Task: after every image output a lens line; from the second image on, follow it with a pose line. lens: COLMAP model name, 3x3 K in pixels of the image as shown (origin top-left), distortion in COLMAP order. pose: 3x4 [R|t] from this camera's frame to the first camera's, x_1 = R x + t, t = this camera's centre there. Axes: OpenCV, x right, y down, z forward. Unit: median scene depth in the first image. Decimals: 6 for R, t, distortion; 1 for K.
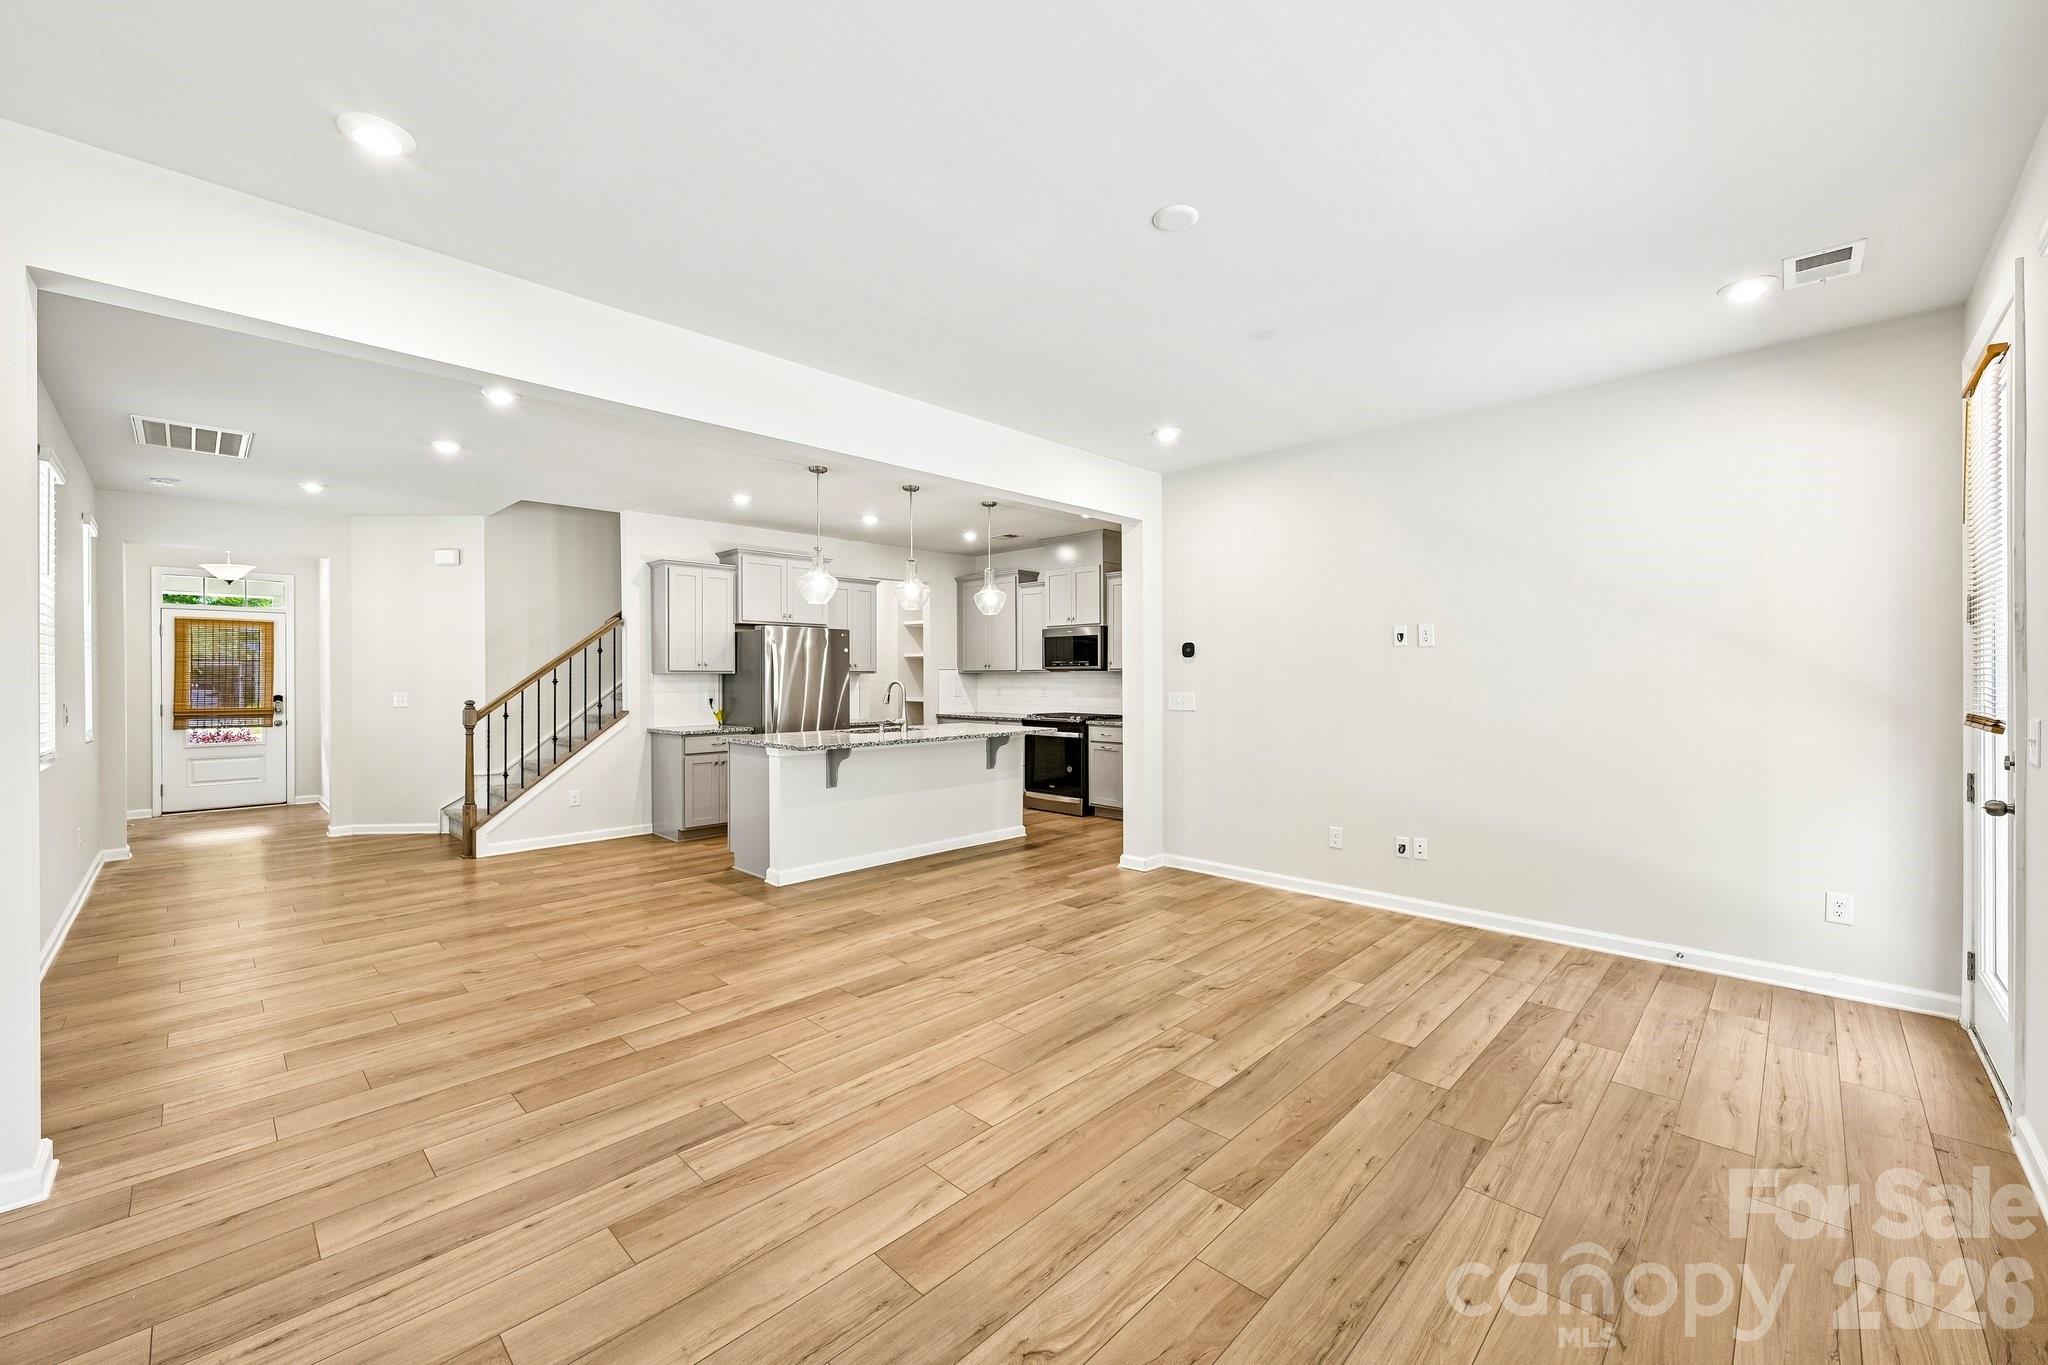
lens RADIAL K [[807.2, 0, 1019.3], [0, 807.2, 676.7], [0, 0, 1]] dist [0.000247, -0.000364]
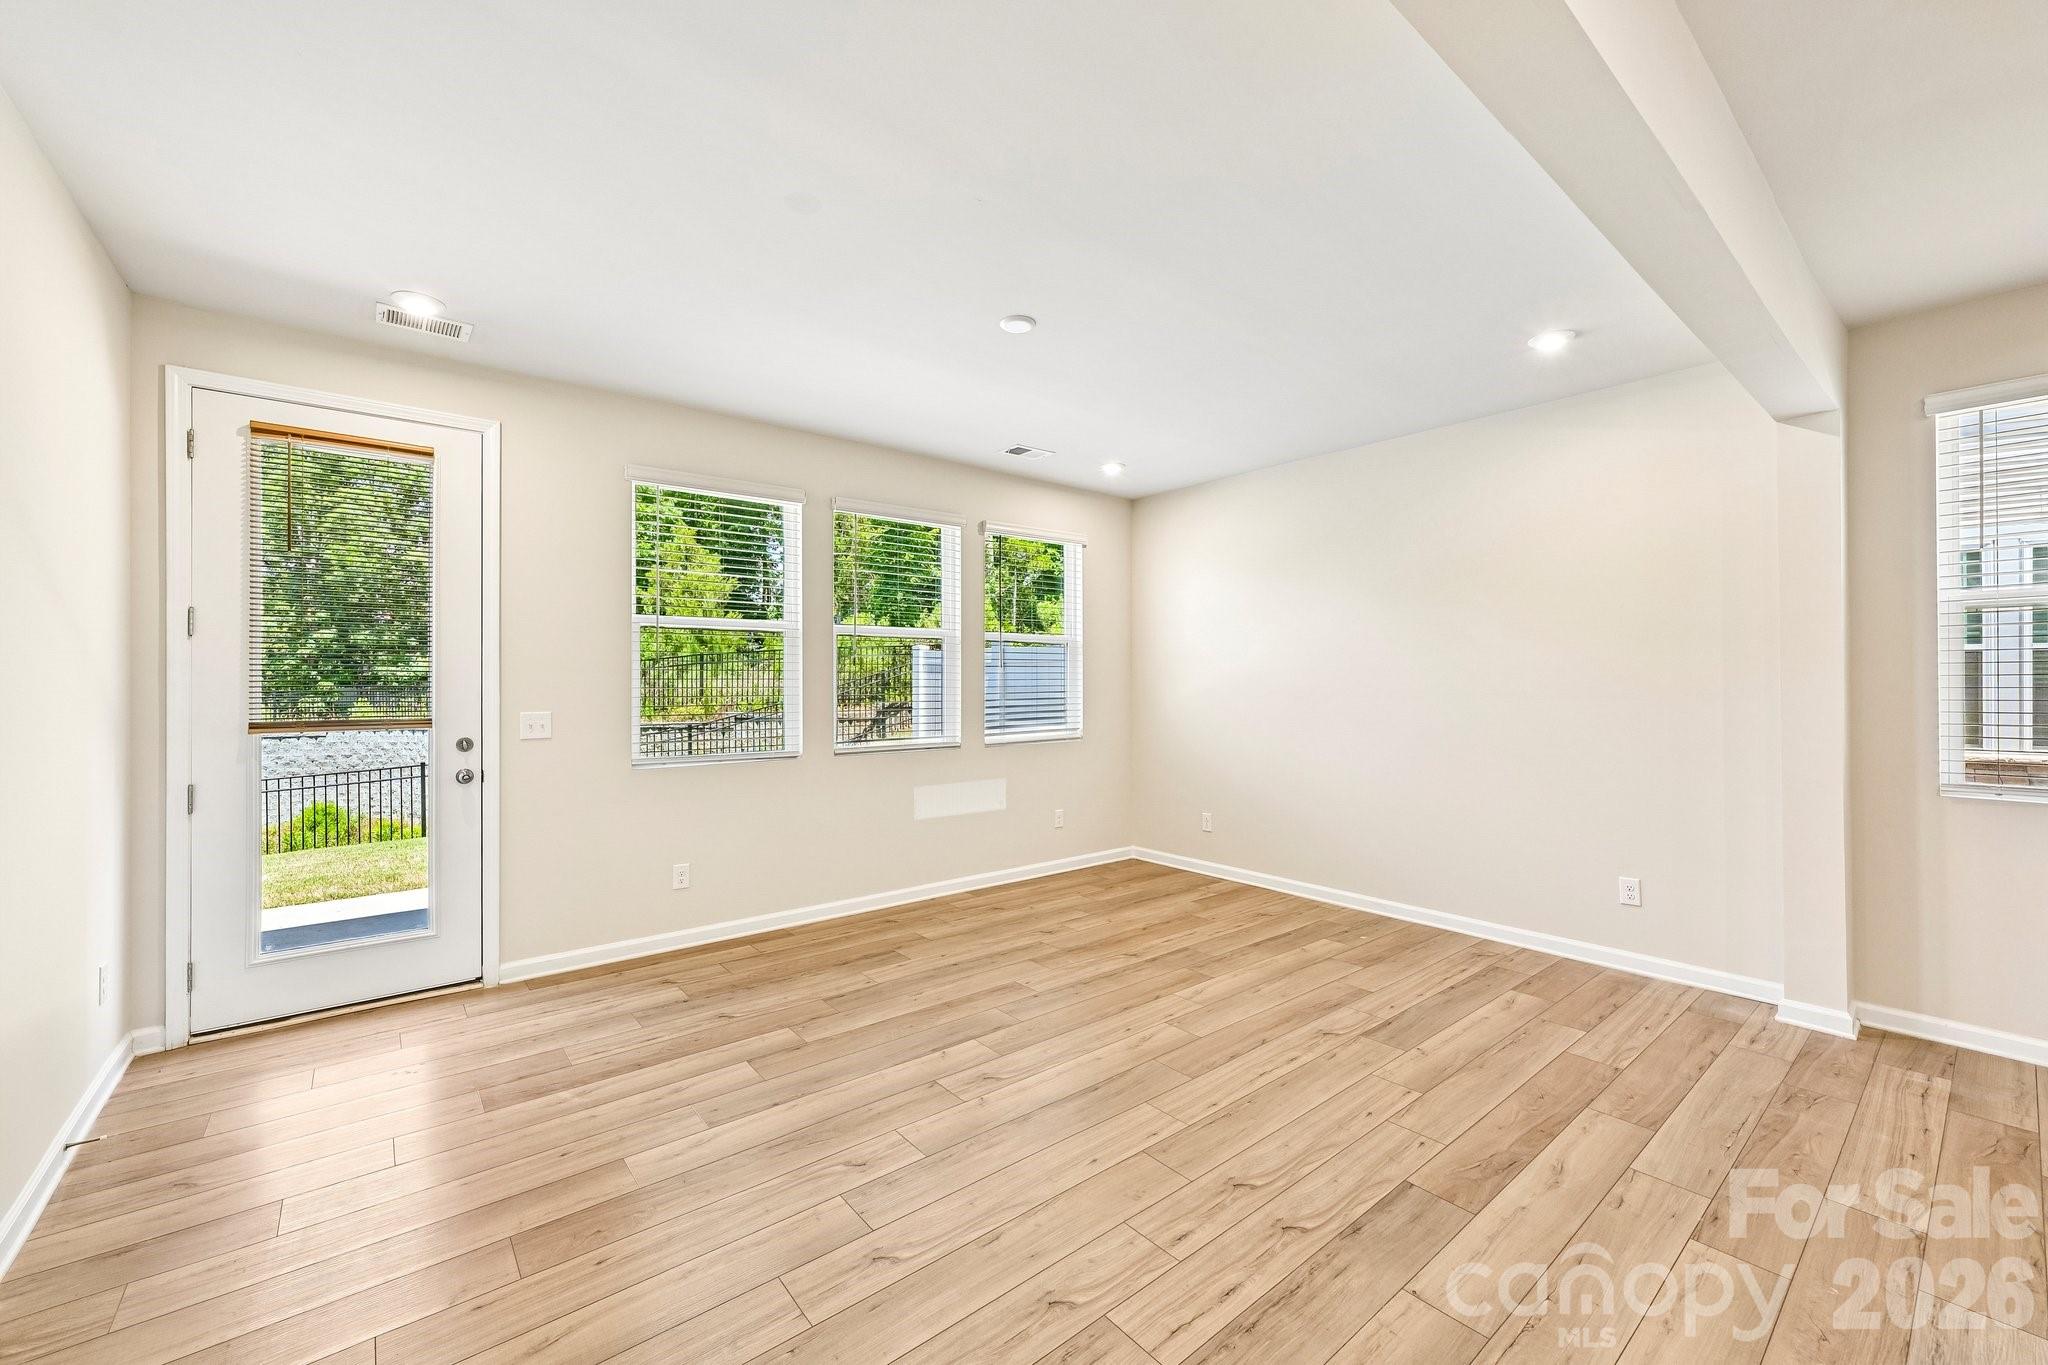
lens RADIAL K [[807.2, 0, 1017.9], [0, 807.2, 681.7], [0, 0, 1]] dist [0.000247, -0.000364]
pose [[-0.993131, 0.003159, 0.116966, 0.017639], [0.002973, 0.999994, -0.001764, -0.001464], [-0.116971, -0.001404, -0.993134, 0.834590]]
